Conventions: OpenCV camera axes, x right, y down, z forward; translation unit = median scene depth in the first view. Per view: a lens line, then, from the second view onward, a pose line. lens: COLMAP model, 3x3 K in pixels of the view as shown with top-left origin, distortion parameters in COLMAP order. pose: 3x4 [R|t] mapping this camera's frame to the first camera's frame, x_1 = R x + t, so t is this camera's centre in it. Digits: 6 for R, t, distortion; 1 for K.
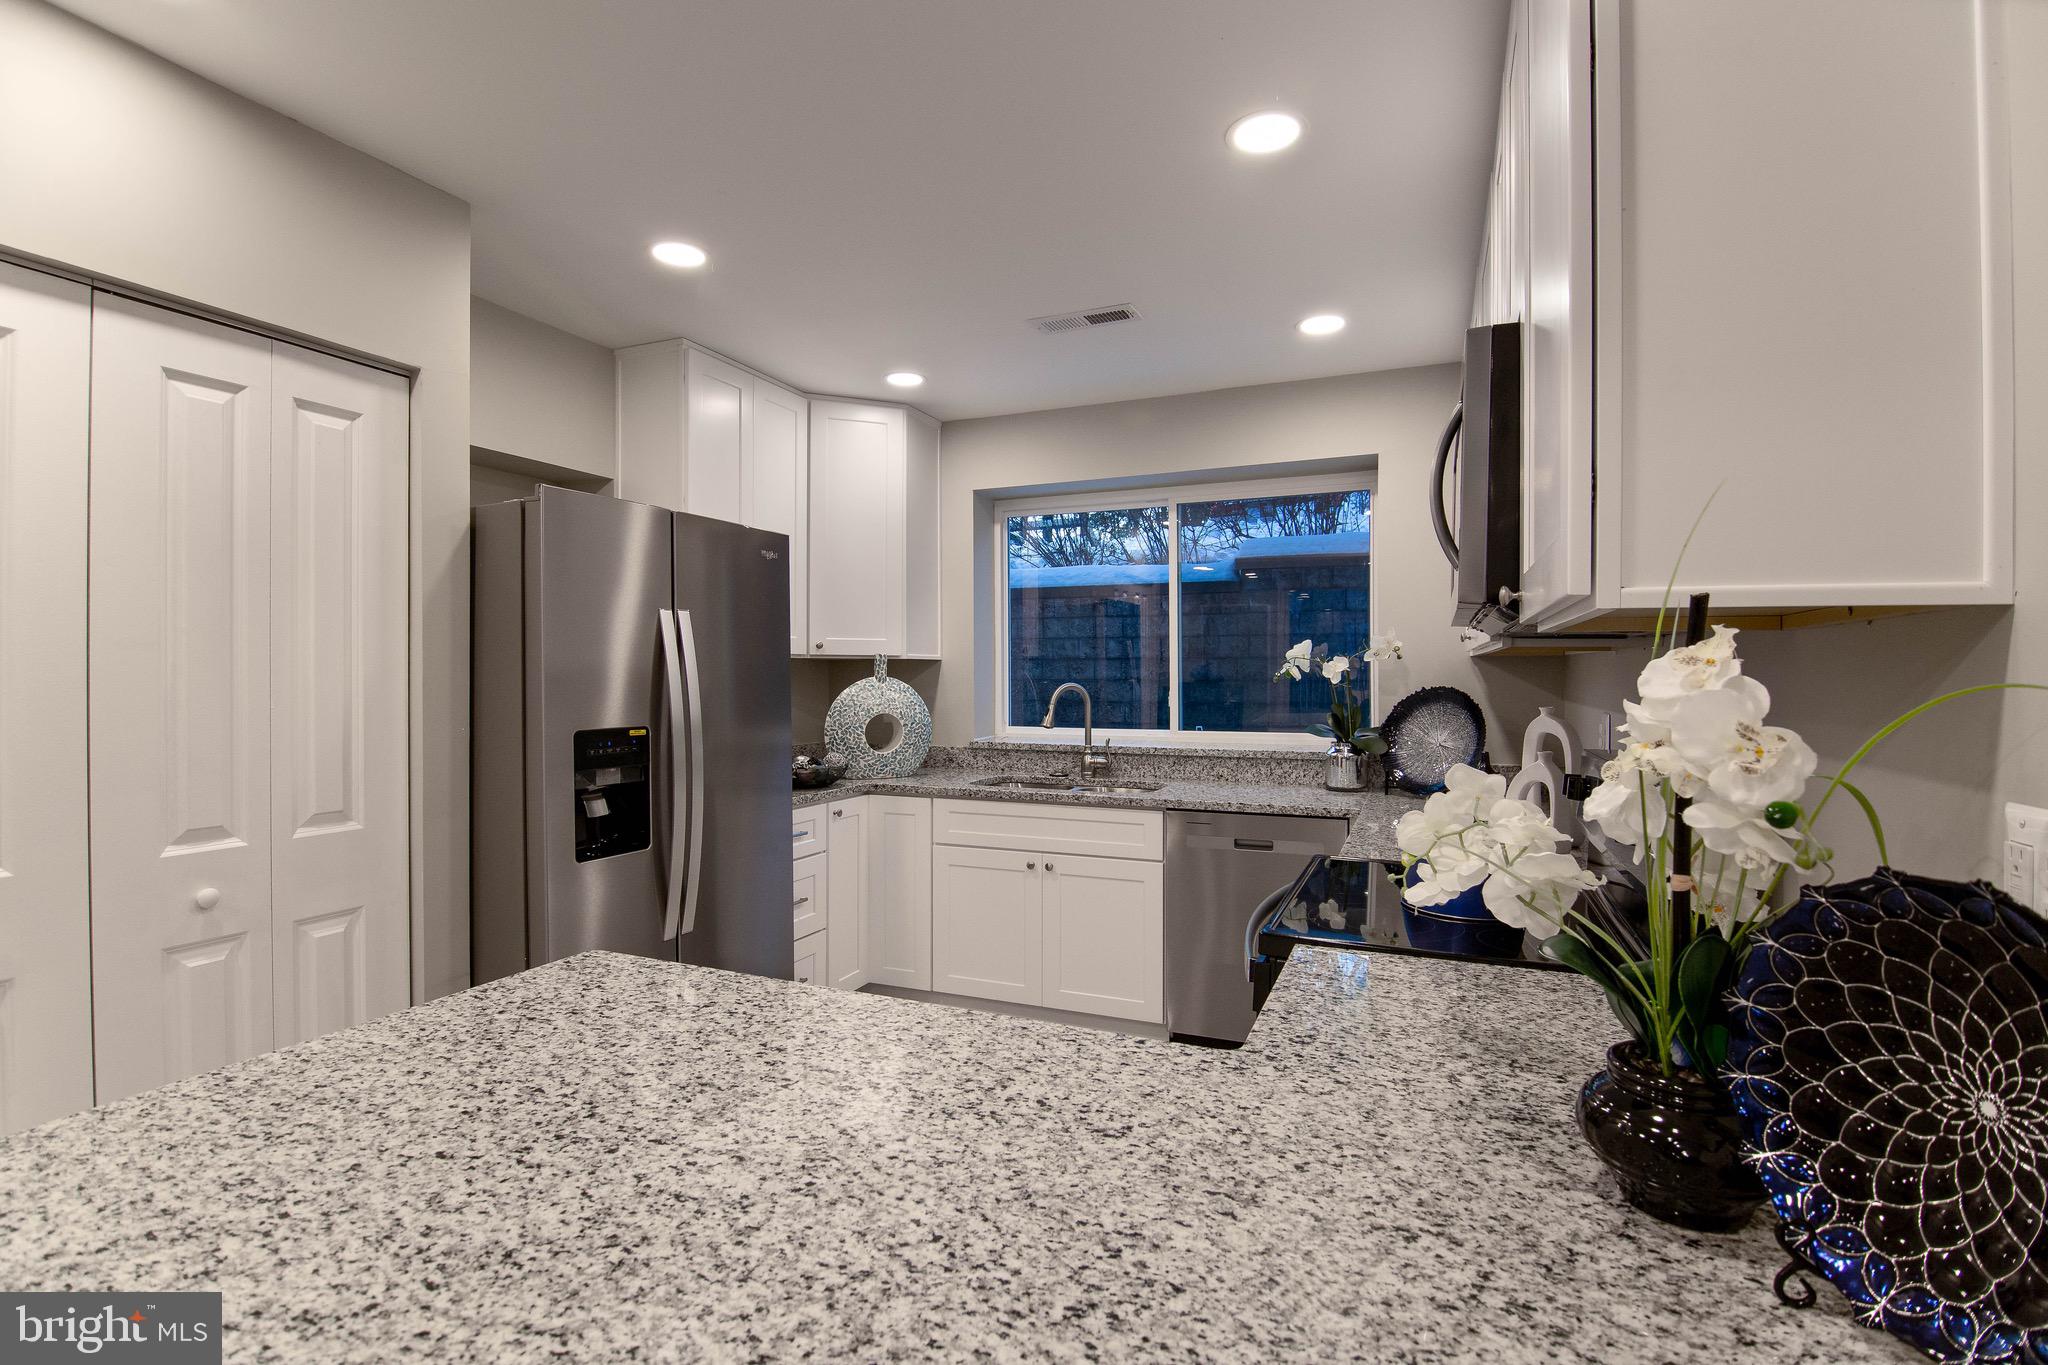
lens RADIAL K [[986.8, 0, 1024.0], [0, 986.8, 682.5], [0, 0, 1]] dist [-0.010919, -0.011914]
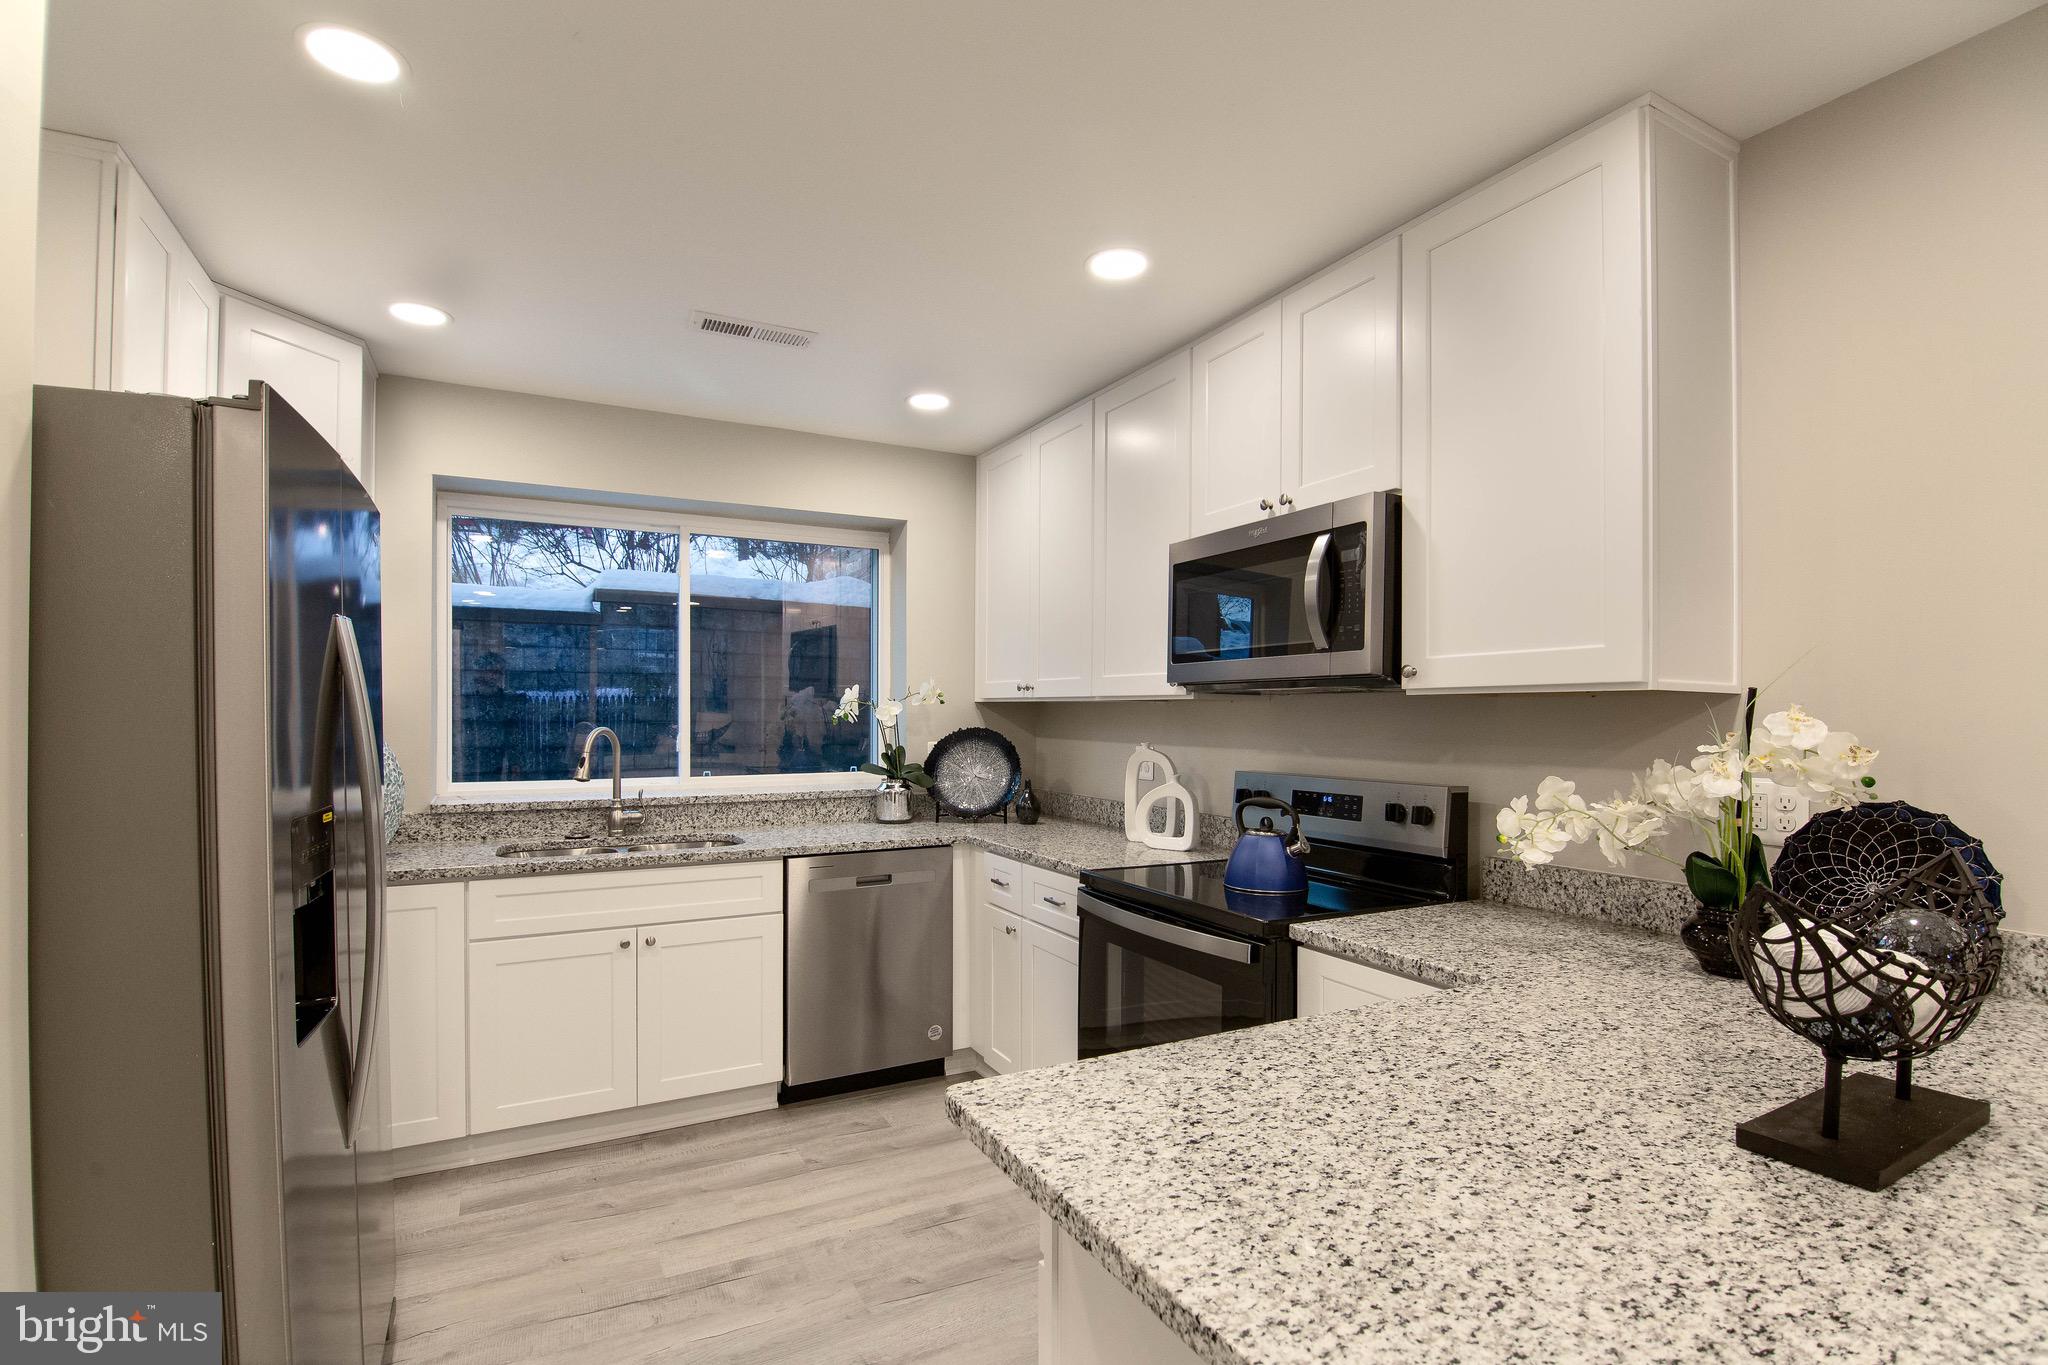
lens RADIAL K [[953.1, 0, 1081.7], [0, 953.1, 716.9], [0, 0, 1]] dist [-0.004099, -0.017474]
pose [[0.602247, -0.000673, 0.798309, -0.440638], [0.003483, 0.999992, -0.001785, -0.006381], [-0.798302, 0.003855, 0.602245, 0.215030]]
